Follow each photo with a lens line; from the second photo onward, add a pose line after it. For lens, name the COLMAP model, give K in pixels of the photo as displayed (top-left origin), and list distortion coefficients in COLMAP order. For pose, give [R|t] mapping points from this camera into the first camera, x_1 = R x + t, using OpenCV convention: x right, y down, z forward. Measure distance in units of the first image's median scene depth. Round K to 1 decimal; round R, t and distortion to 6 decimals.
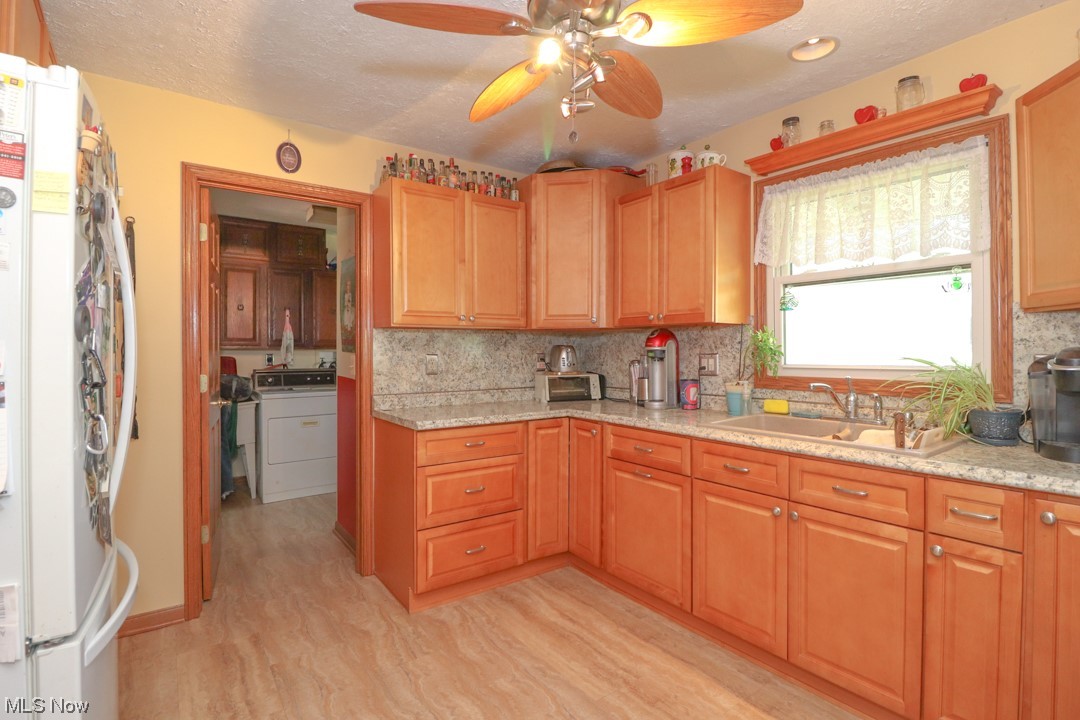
lens RADIAL K [[522.5, 0, 541.7], [0, 522.5, 351.0], [0, 0, 1]] dist [-0.003378, -0.001046]
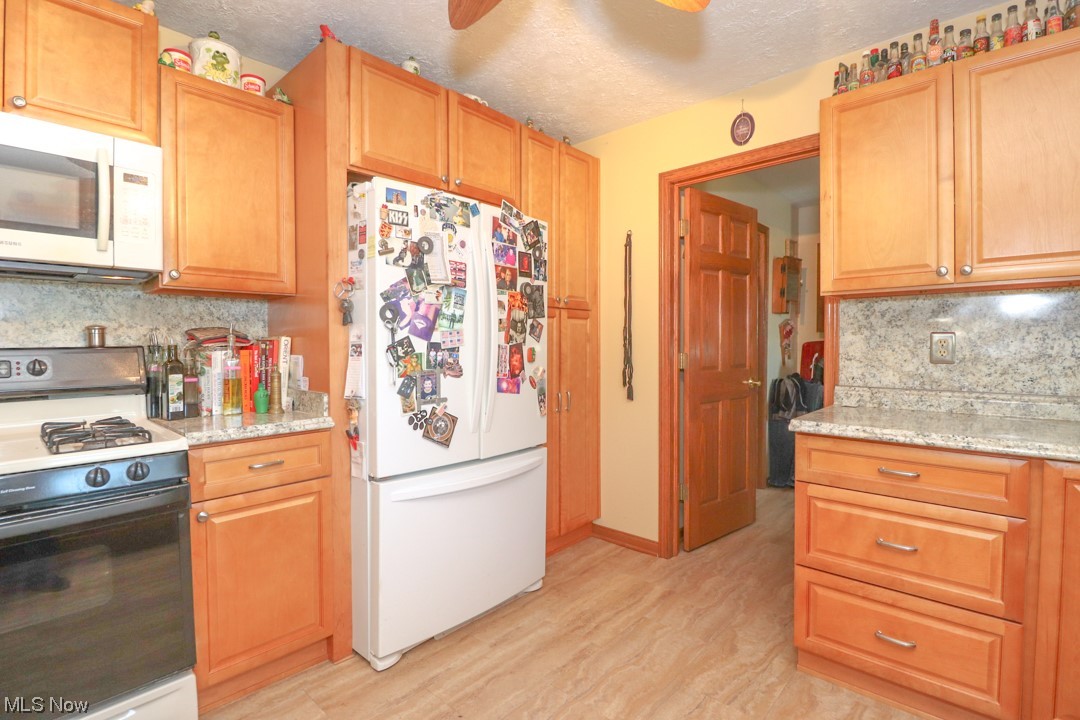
lens RADIAL K [[522.5, 0, 541.7], [0, 522.5, 351.0], [0, 0, 1]] dist [-0.003378, -0.001046]
pose [[0.193132, 0.016406, -0.981036, 0.398393], [0.004477, 0.999835, 0.017601, 0.019128], [0.981163, -0.007792, 0.193027, 0.457934]]
